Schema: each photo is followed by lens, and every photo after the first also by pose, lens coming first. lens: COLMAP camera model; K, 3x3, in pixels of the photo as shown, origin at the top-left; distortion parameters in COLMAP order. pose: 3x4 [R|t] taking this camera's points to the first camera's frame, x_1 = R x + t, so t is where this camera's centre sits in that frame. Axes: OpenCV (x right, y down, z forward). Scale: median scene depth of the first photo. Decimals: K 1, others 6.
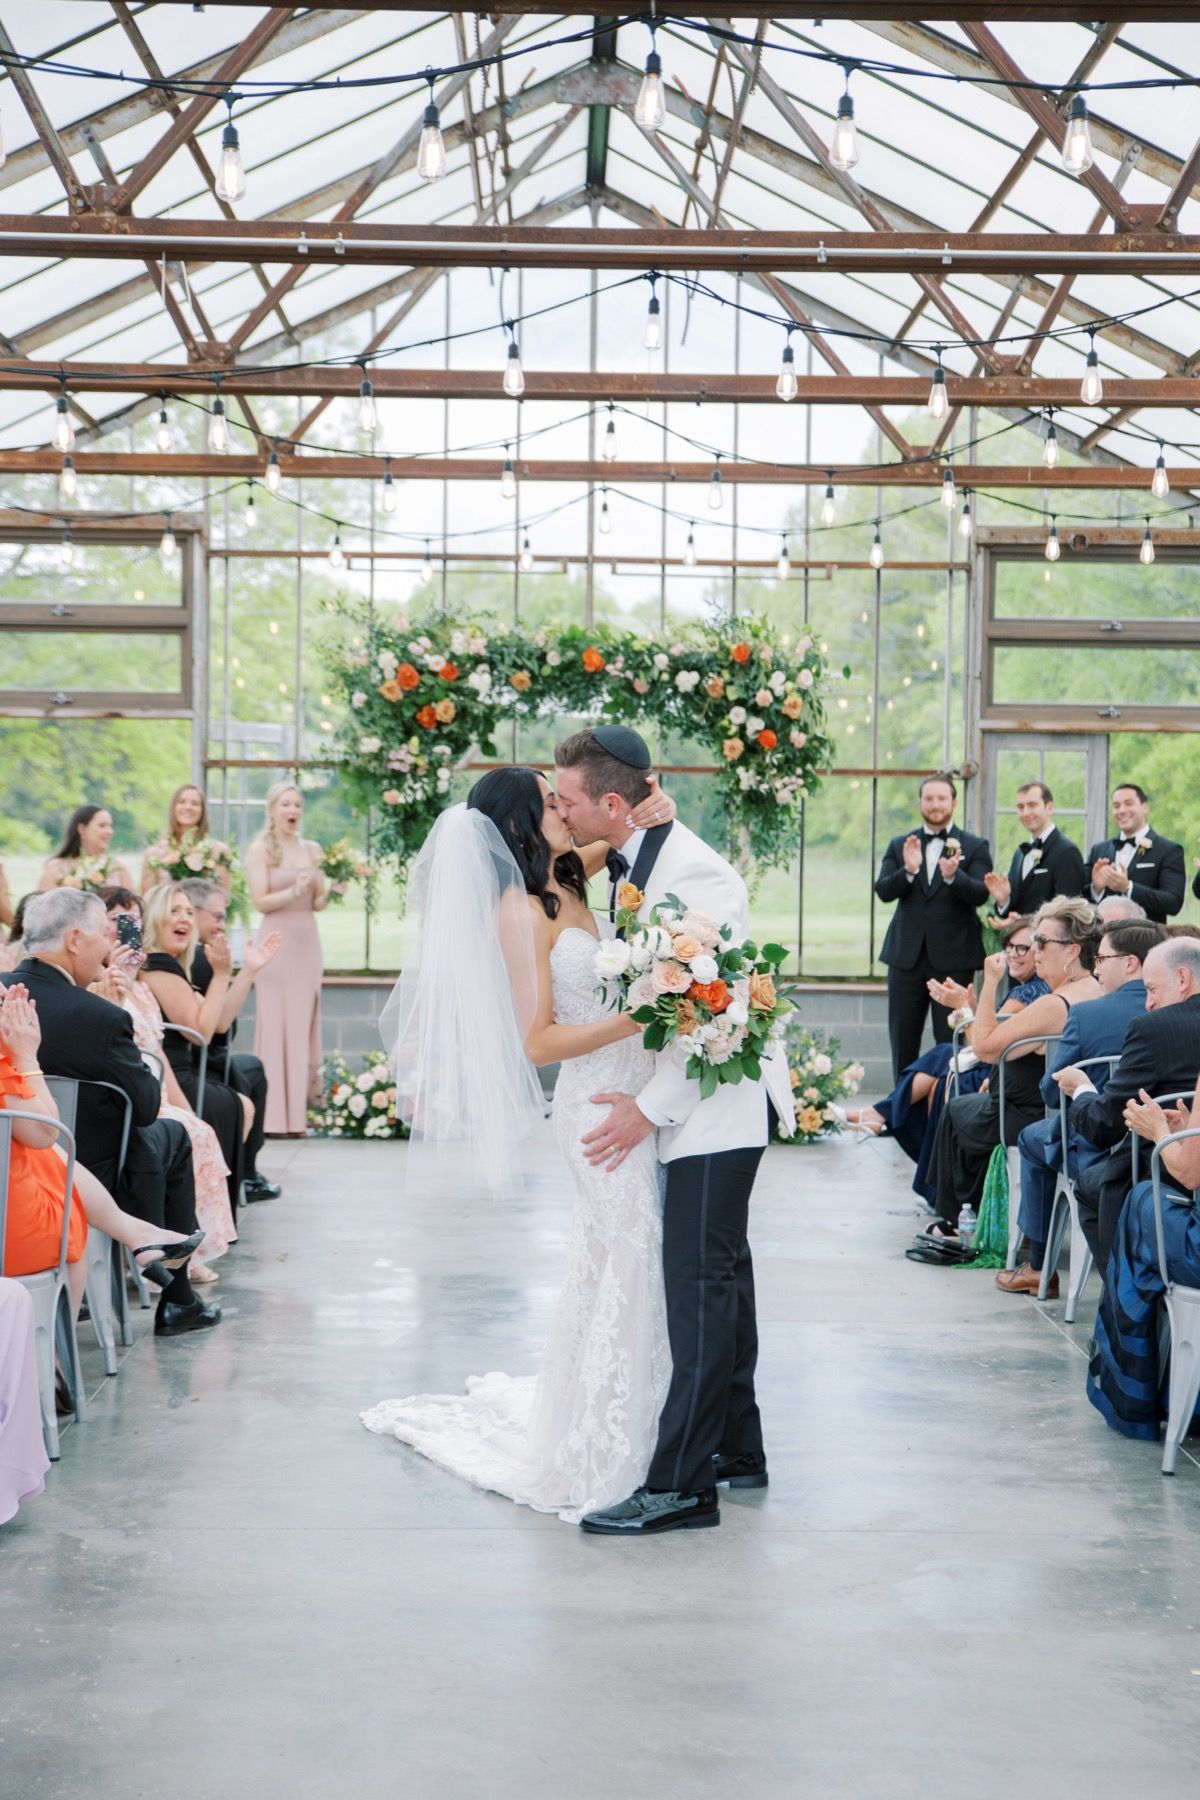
lens RADIAL K [[2876.5, 0, 600.0], [0, 2876.5, 962.4], [0, 0, 1]] dist [0.134170, -0.030154]
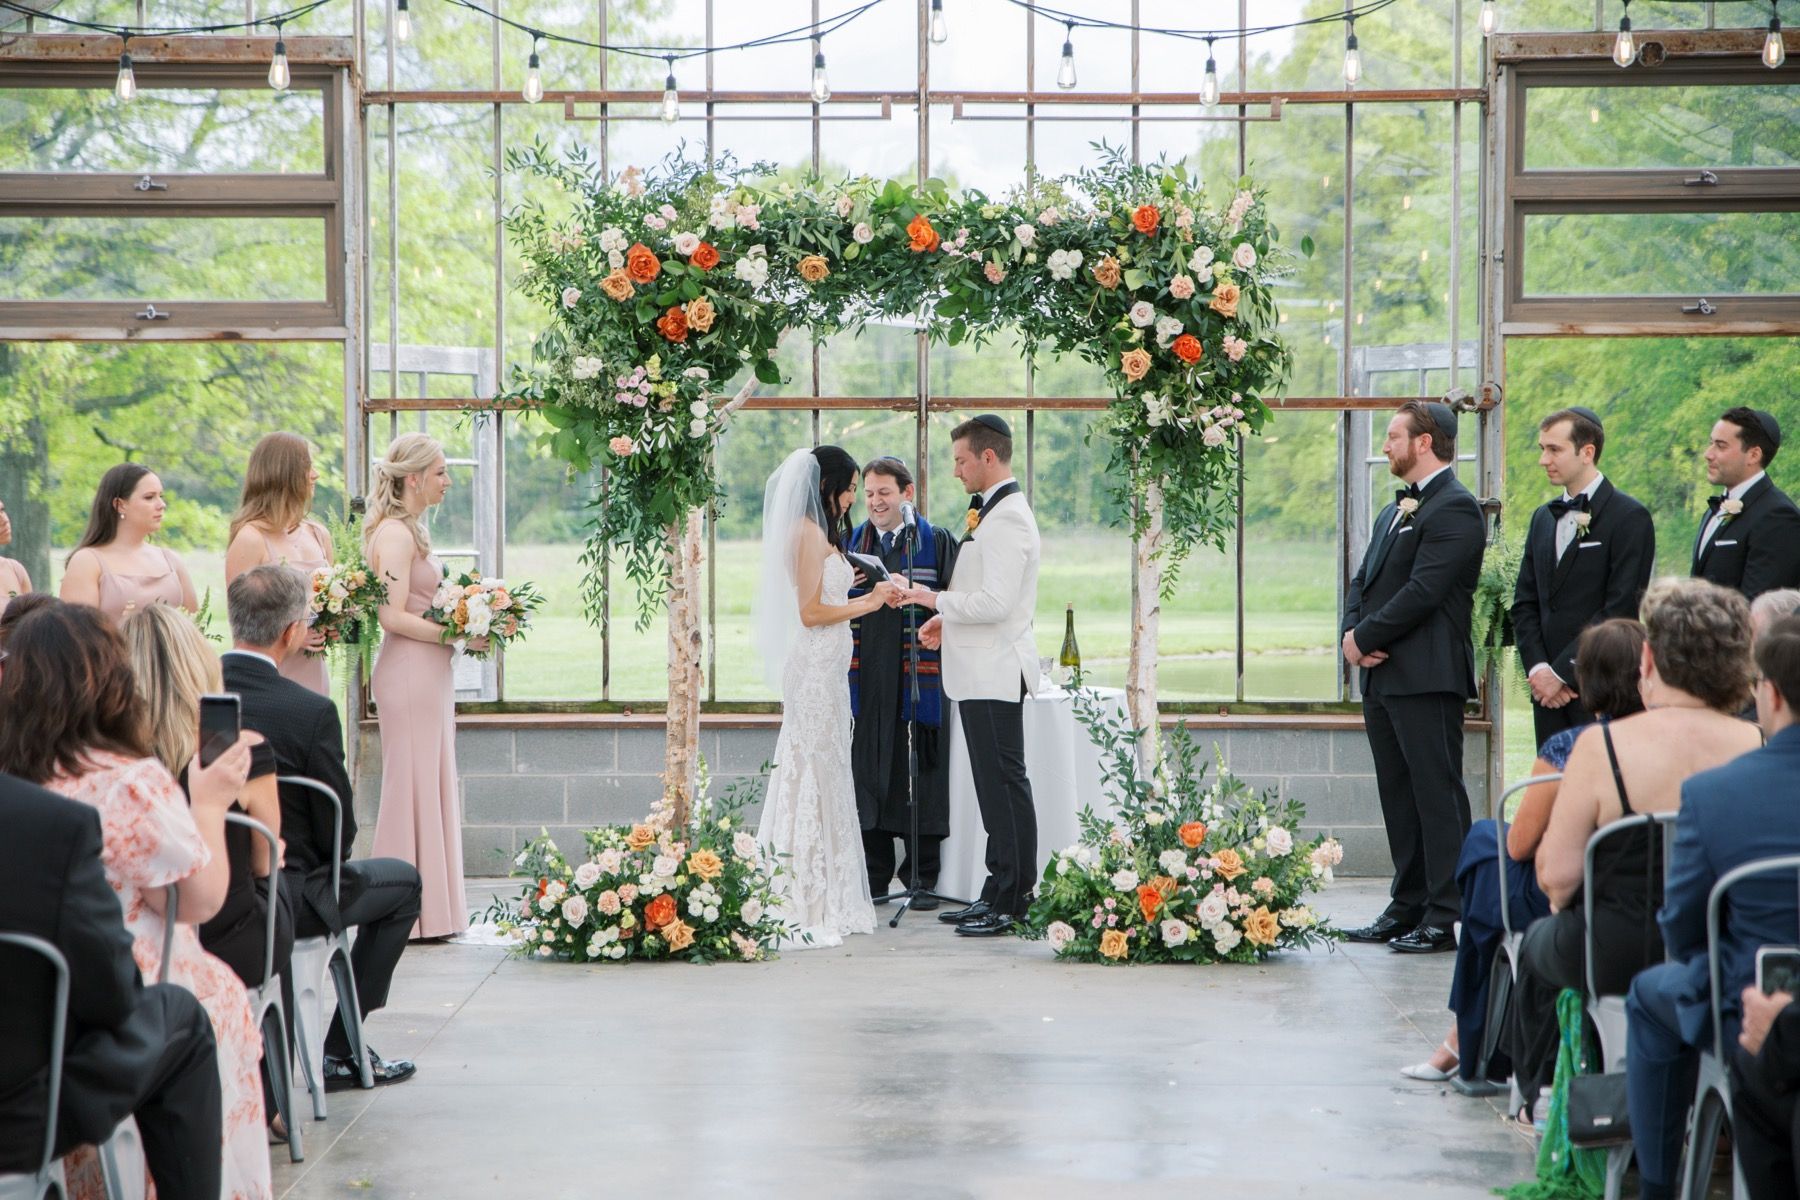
lens RADIAL K [[2876.5, 0, 900.0], [0, 2876.5, 600.0], [0, 0, 1]] dist [0.134170, -0.030154]
pose [[0.999117, -0.012989, -0.039960, 0.017872], [0.012172, 0.999713, -0.020635, -0.007266], [0.040217, 0.020131, 0.998988, 0.338588]]
